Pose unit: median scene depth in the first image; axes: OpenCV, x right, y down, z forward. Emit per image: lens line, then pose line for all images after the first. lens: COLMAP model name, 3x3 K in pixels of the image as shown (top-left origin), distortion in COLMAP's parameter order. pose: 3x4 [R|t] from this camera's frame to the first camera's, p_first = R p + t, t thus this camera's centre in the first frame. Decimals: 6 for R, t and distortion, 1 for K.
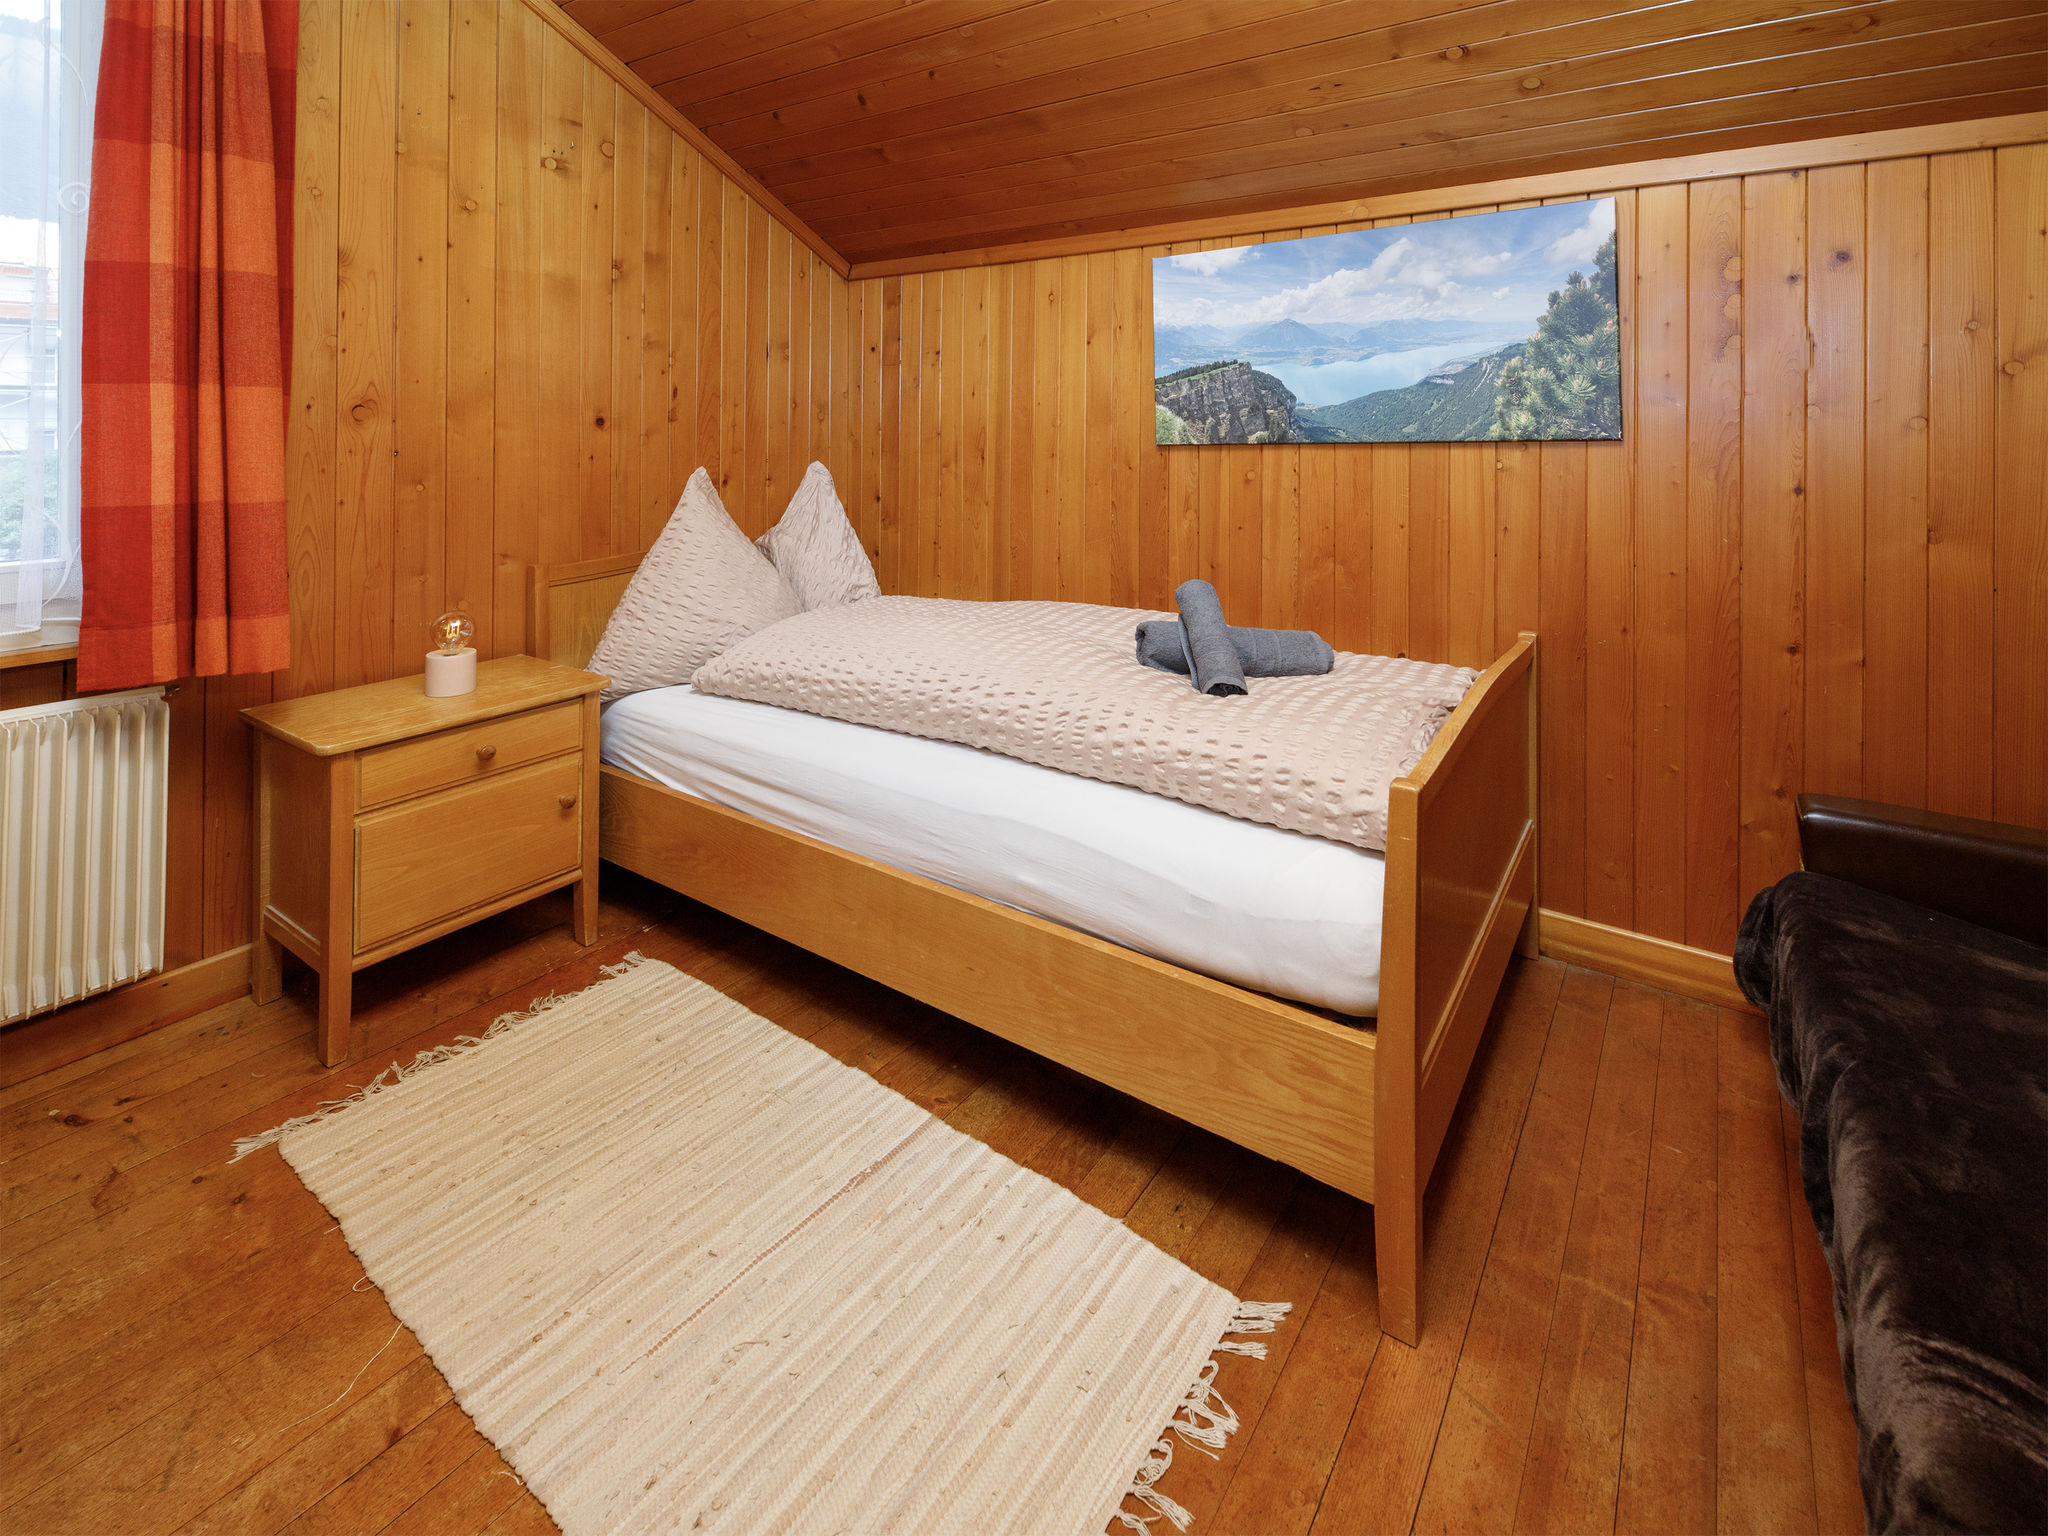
lens RADIAL K [[957.8, 0, 1024.1], [0, 957.8, 649.9], [0, 0, 1]] dist [0.001862, 0.000008]
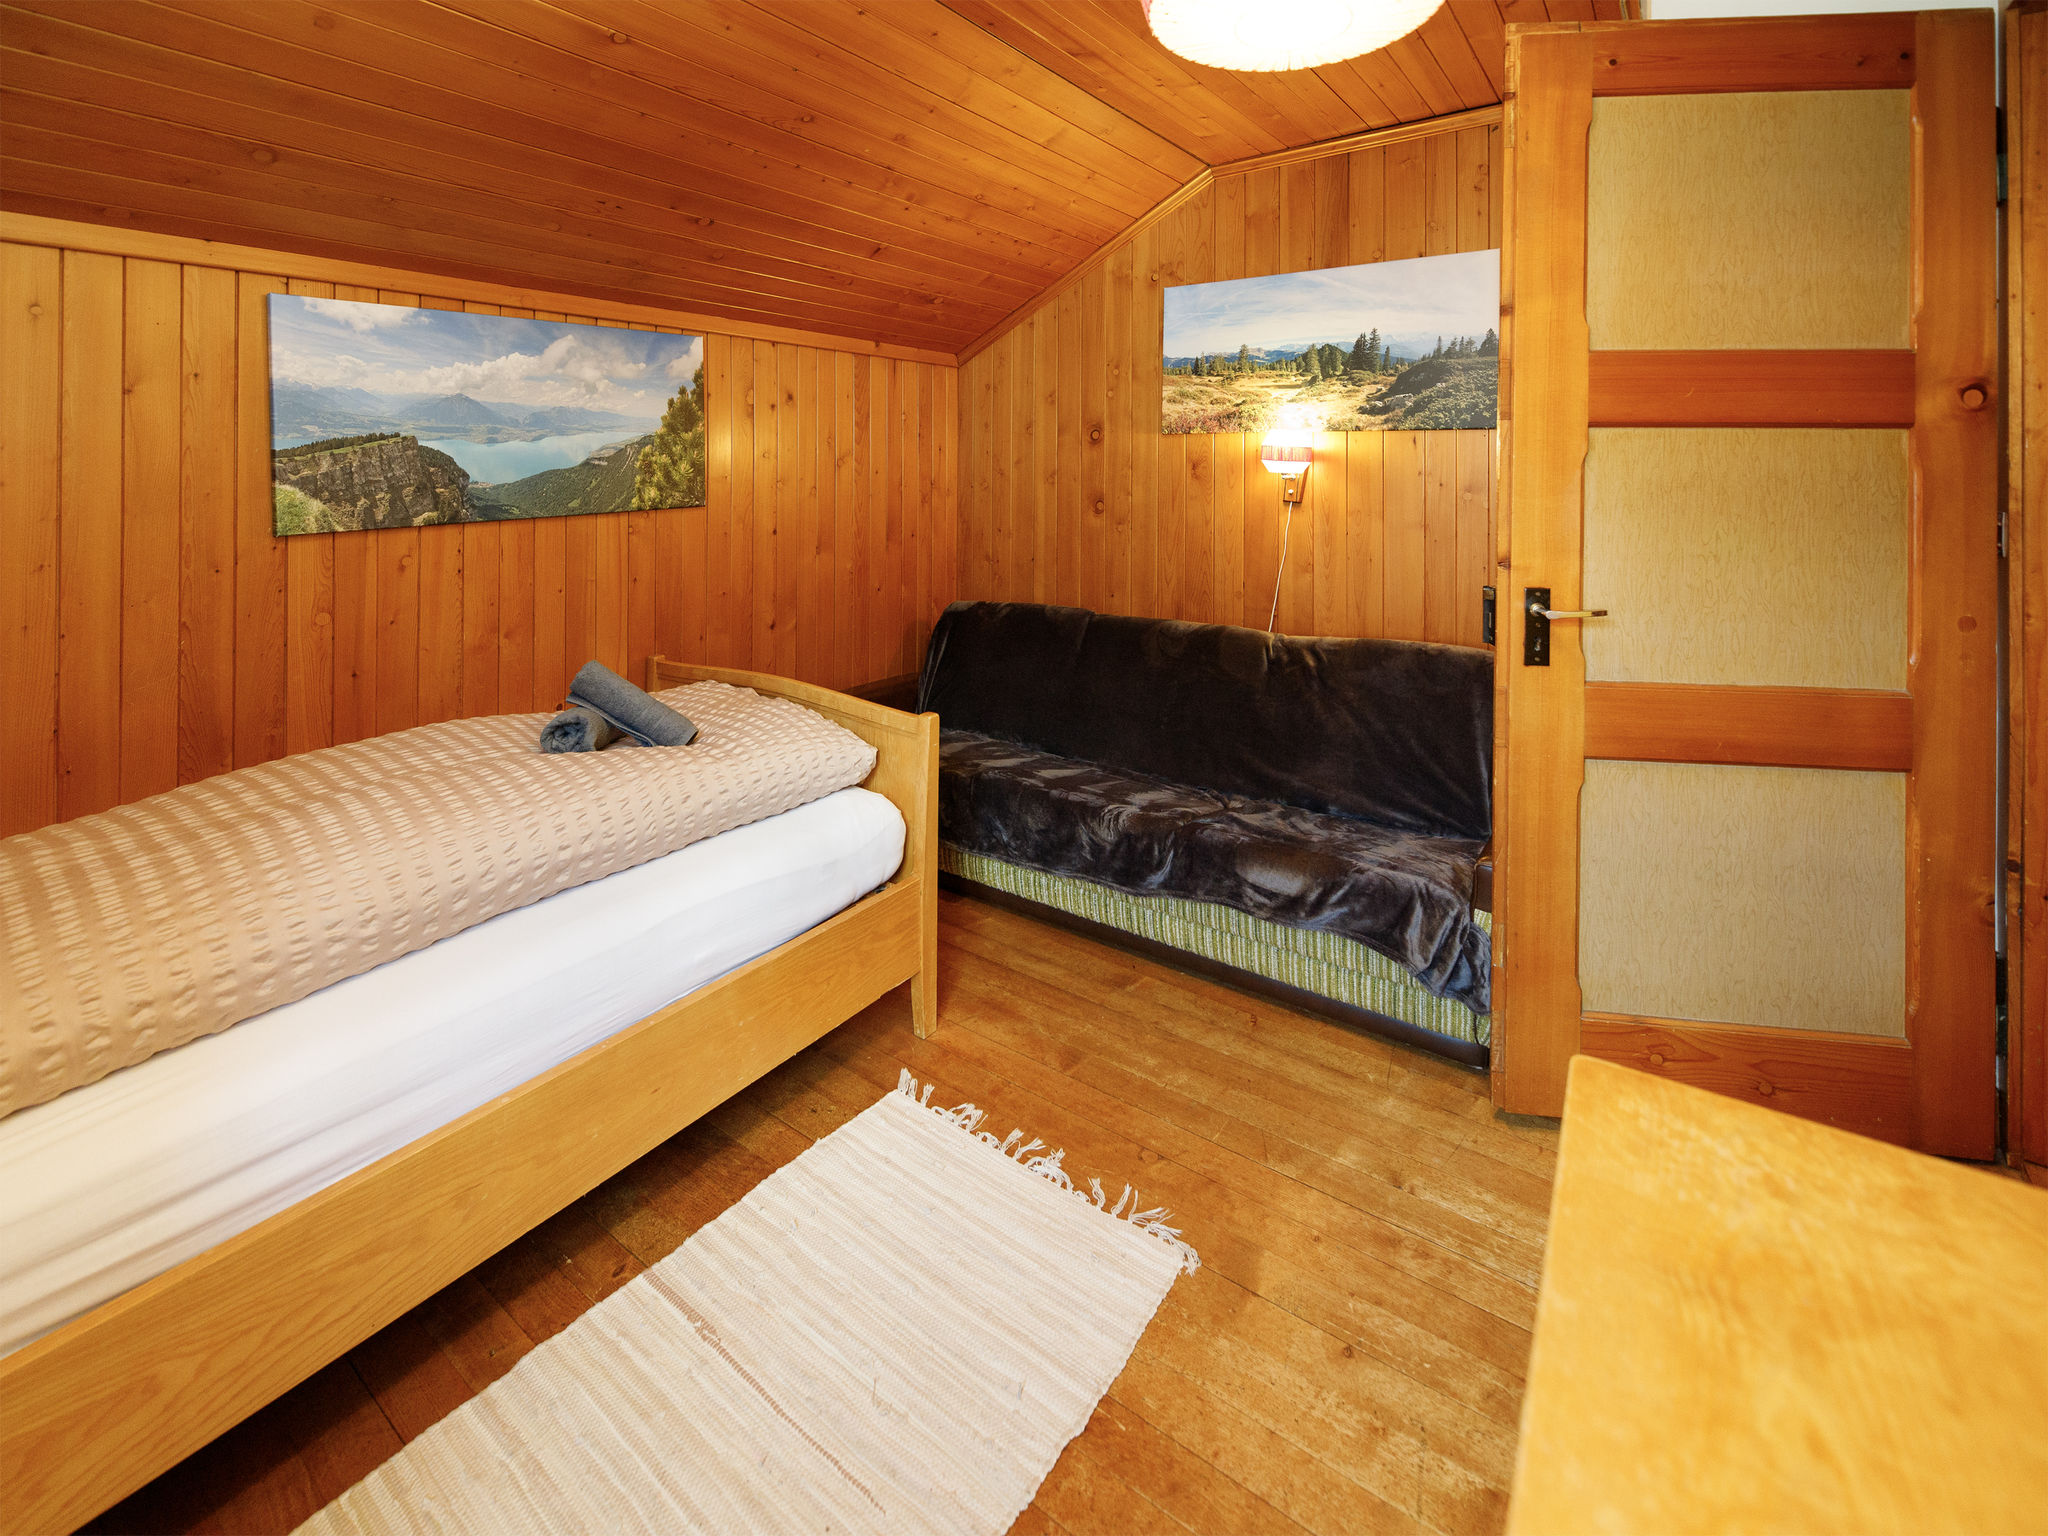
lens RADIAL K [[836.4, 0, 1024.0], [0, 836.4, 768.0], [0, 0, 1]] dist [-0.001930, -0.000465]
pose [[0.021302, -0.333033, 0.942675, -0.658117], [0.238494, 0.917361, 0.318701, -0.131951], [-0.970910, 0.218033, 0.098968, 0.448597]]
